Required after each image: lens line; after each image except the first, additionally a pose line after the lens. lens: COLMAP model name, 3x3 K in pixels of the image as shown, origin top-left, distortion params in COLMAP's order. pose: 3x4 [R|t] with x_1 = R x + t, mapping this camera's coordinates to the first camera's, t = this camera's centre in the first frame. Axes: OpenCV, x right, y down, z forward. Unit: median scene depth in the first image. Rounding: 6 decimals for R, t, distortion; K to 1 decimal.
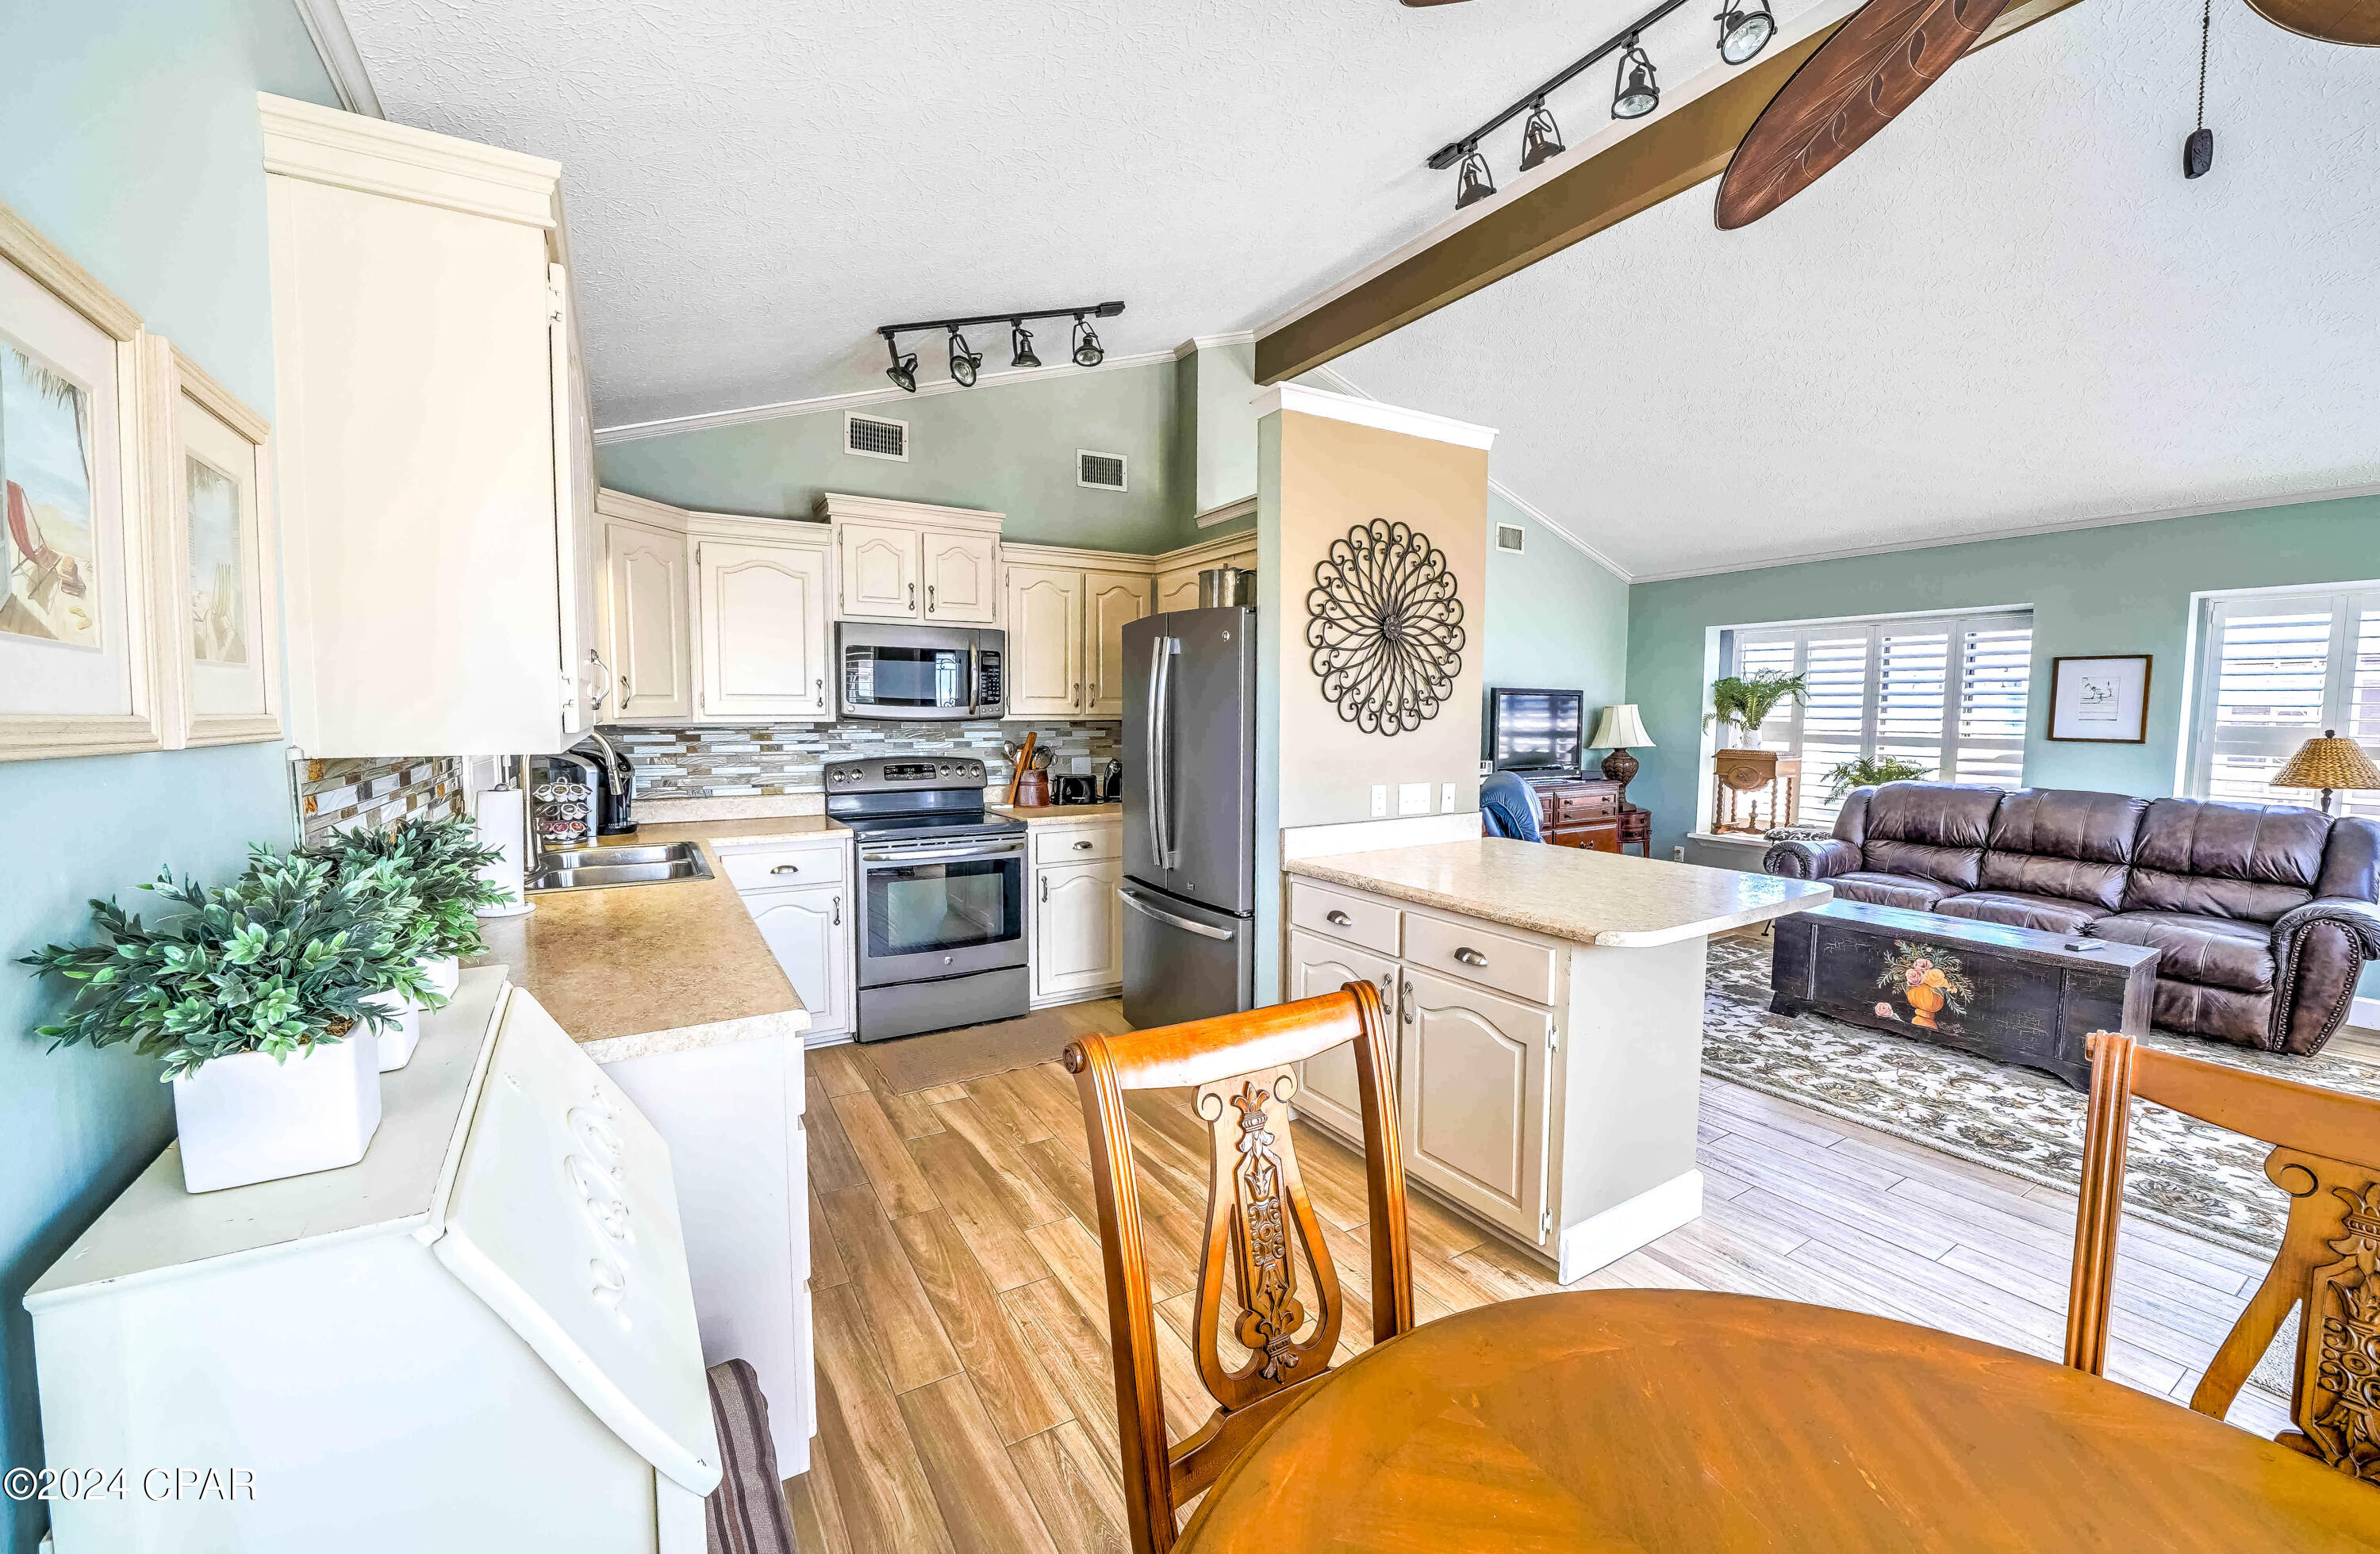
lens RADIAL K [[907.6, 0, 1160.9], [0, 907.6, 774.6], [0, 0, 1]] dist [-0.024618, 0.001353]
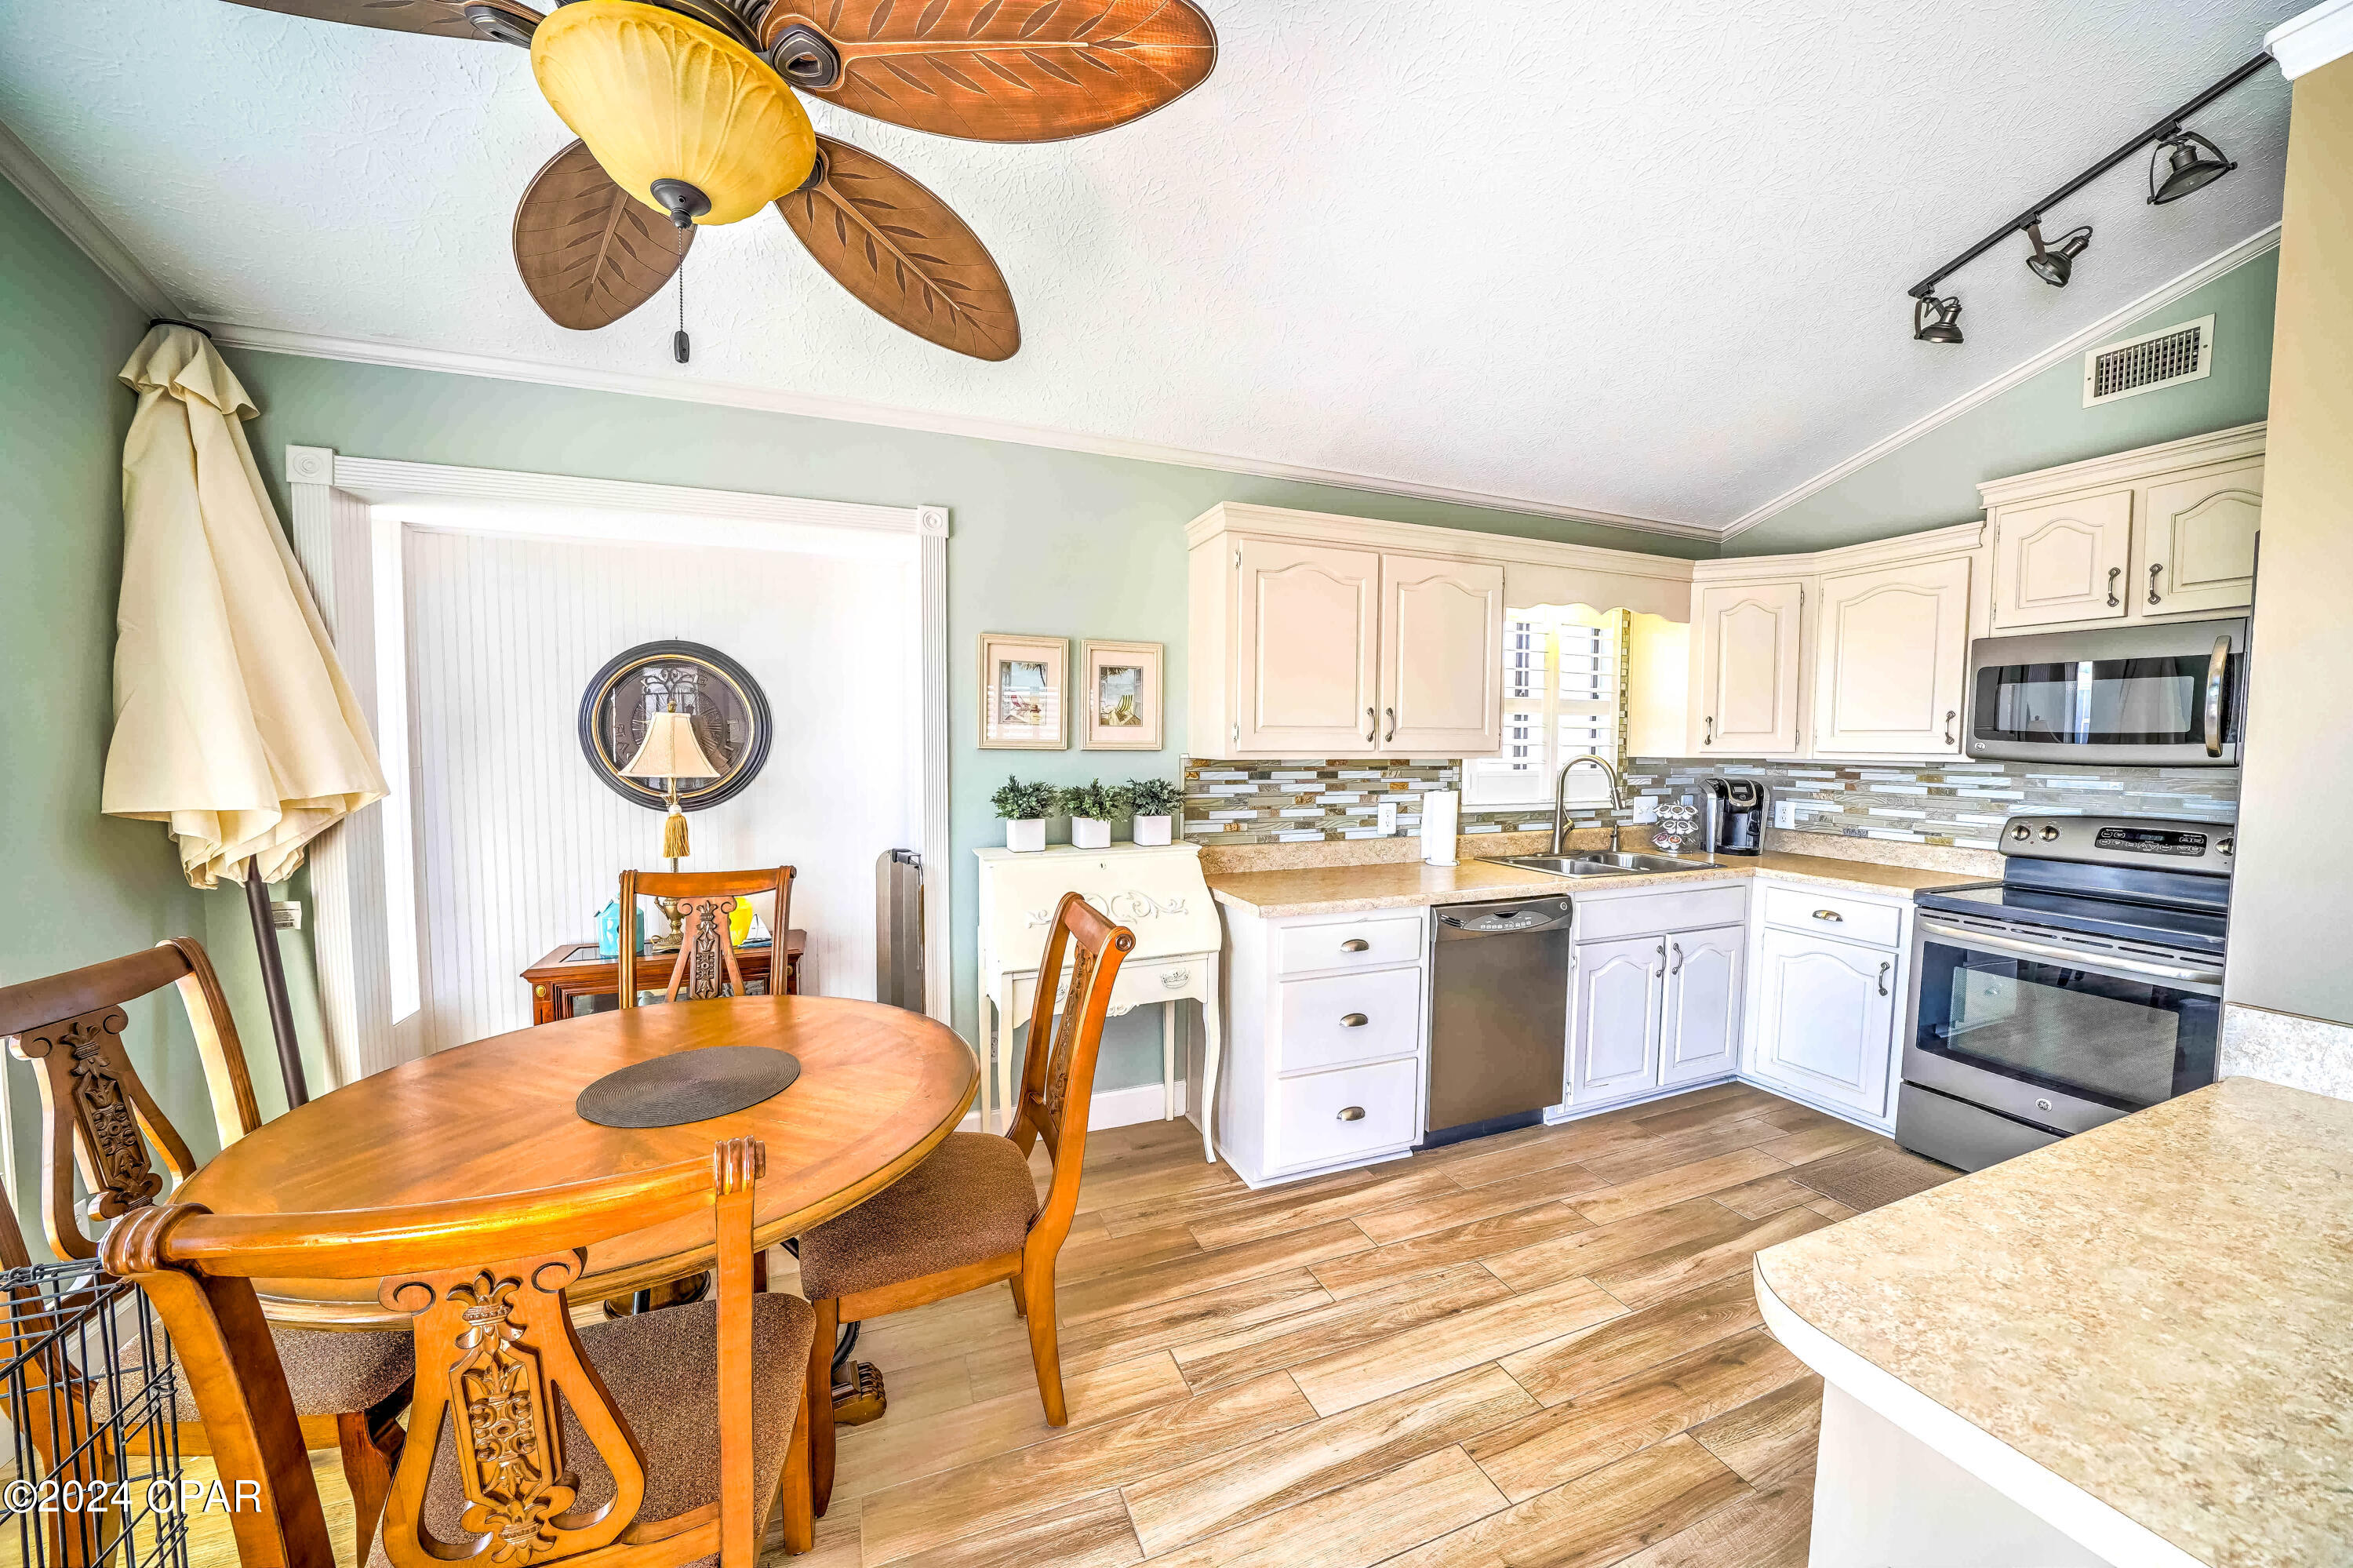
lens RADIAL K [[820.7, 0, 1166.0], [0, 820.7, 789.9], [0, 0, 1]] dist [-0.023934, 0.001692]
pose [[-0.159342, 0.053357, -0.985781, 0.532701], [-0.078843, 0.994661, 0.066581, -0.028017], [0.984070, 0.088332, -0.154284, 0.453854]]
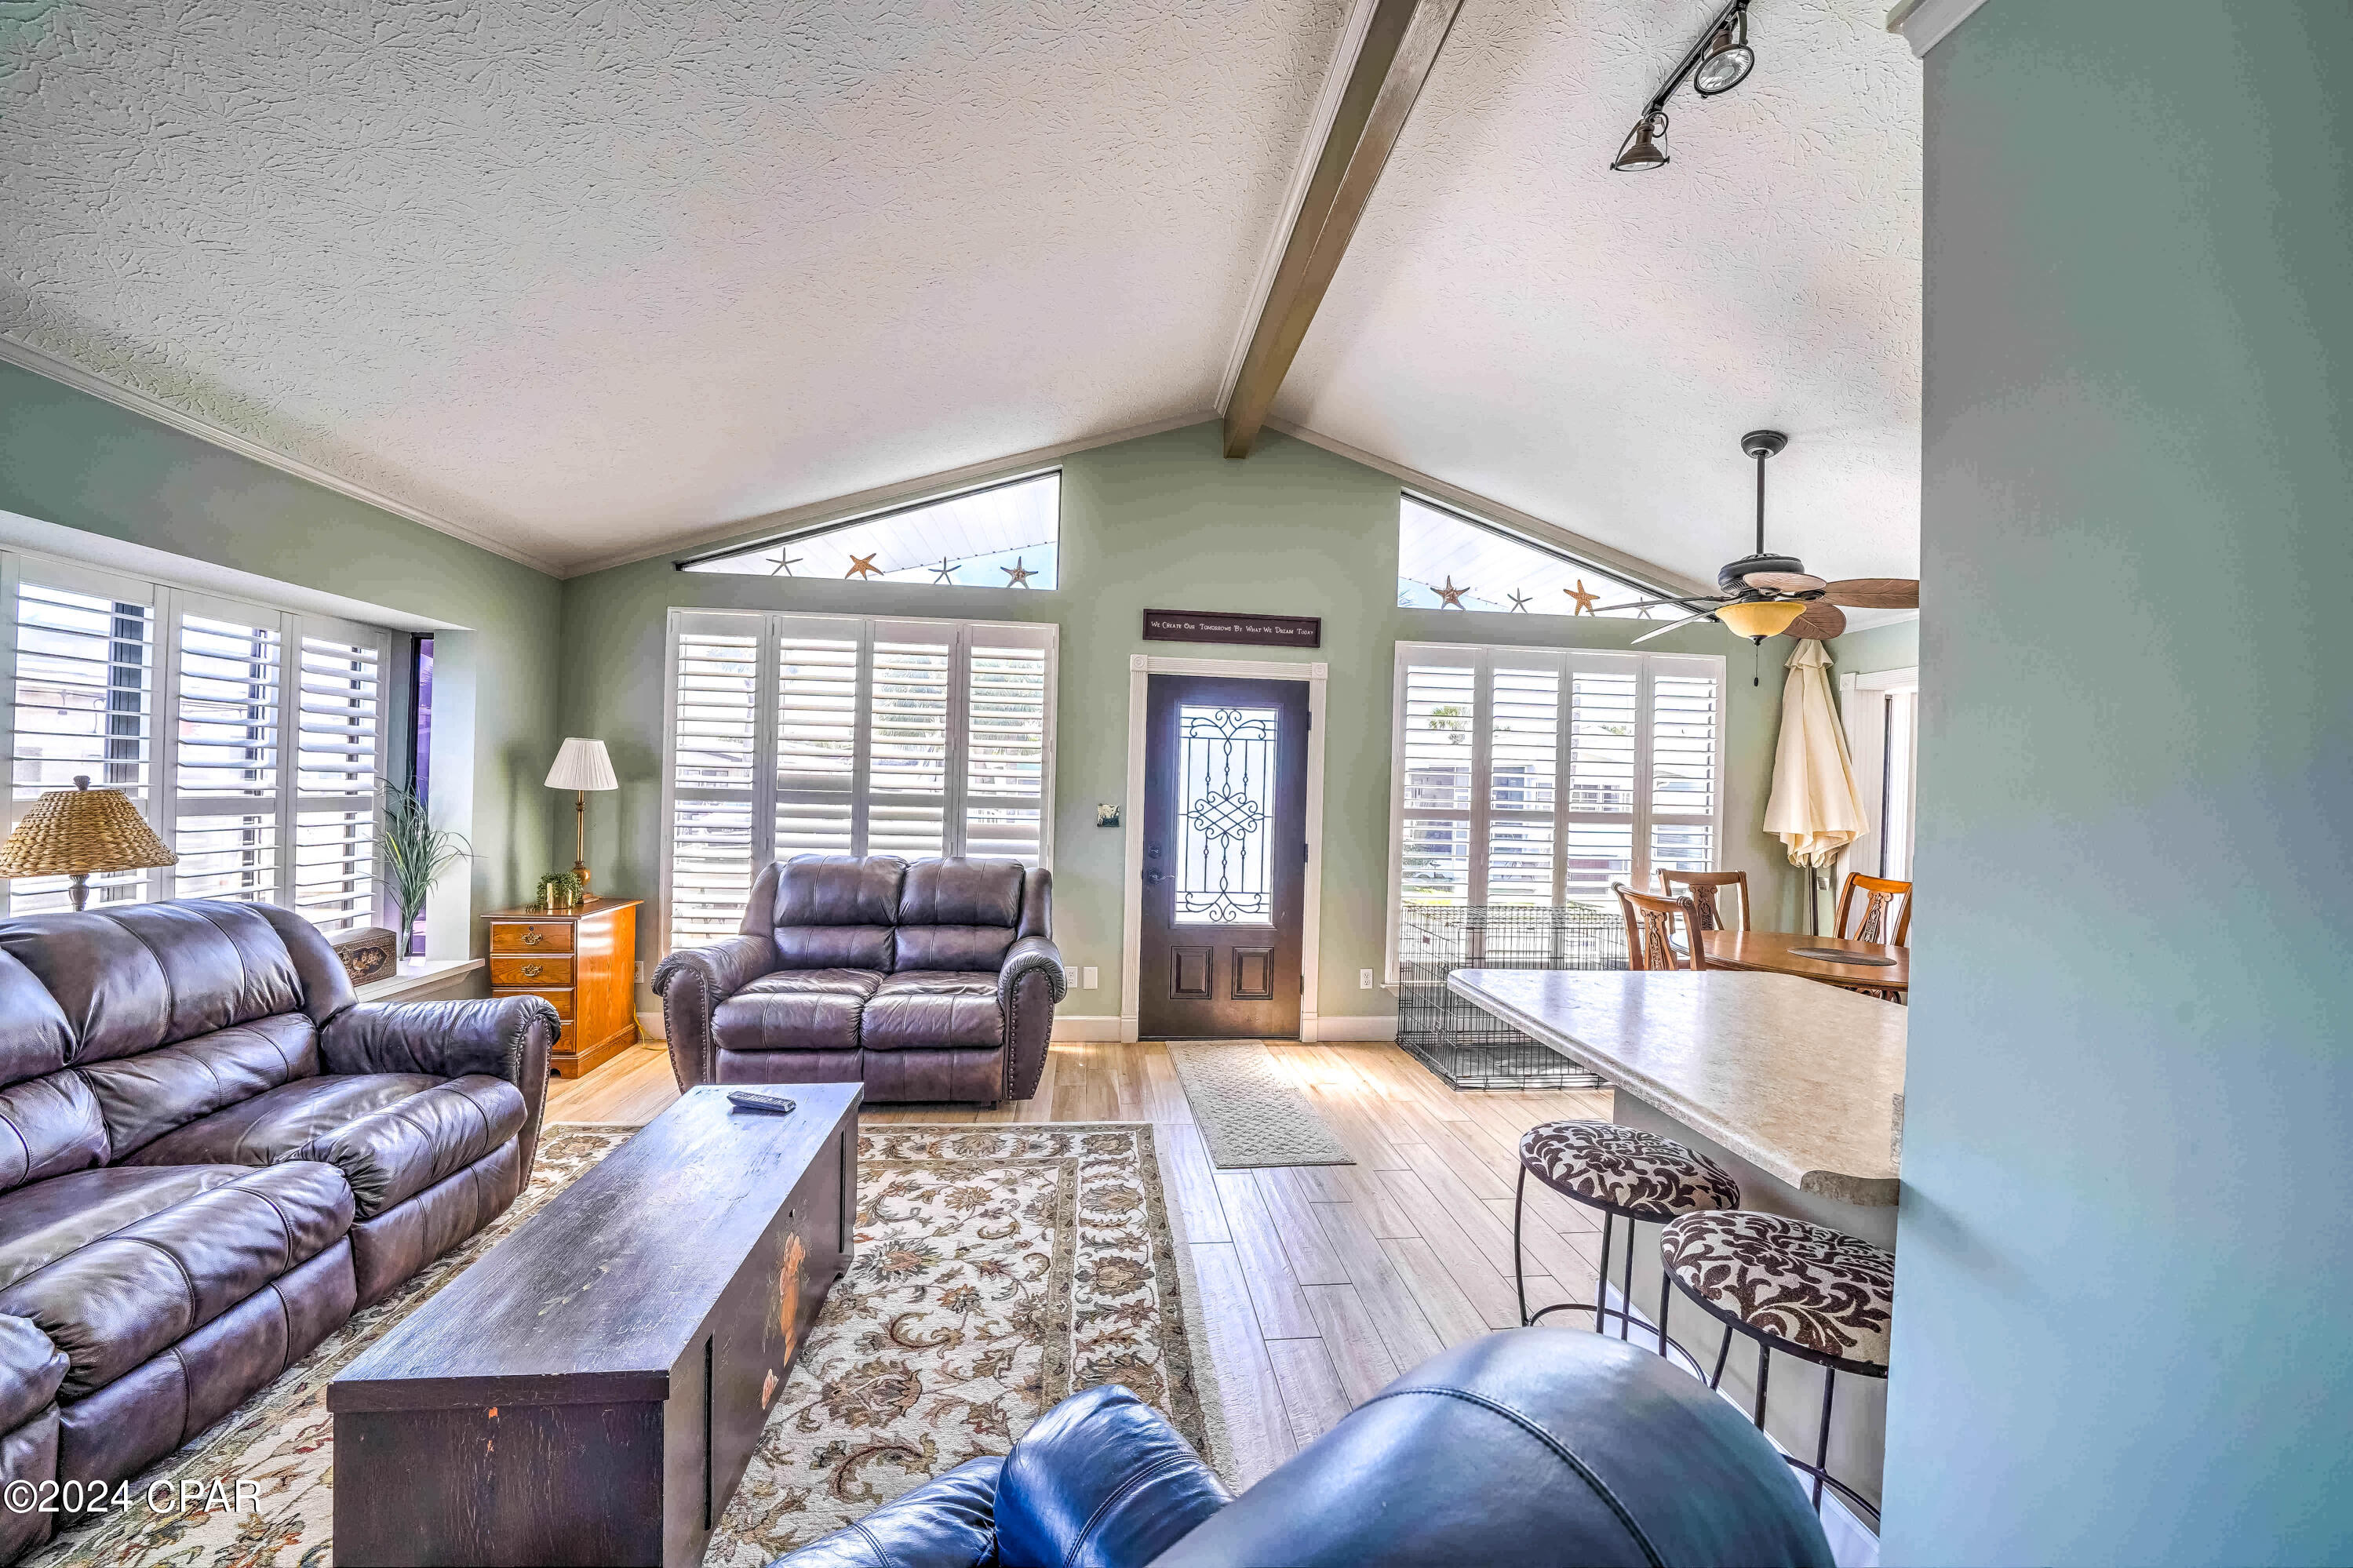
lens RADIAL K [[820.6, 0, 1165.6], [0, 820.6, 790.2], [0, 0, 1]] dist [-0.023934, 0.001692]
pose [[-0.905304, -0.029219, 0.423759, 0.484915], [0.000547, 0.997550, 0.069950, -0.094871], [-0.424765, 0.063558, -0.903070, 1.398177]]
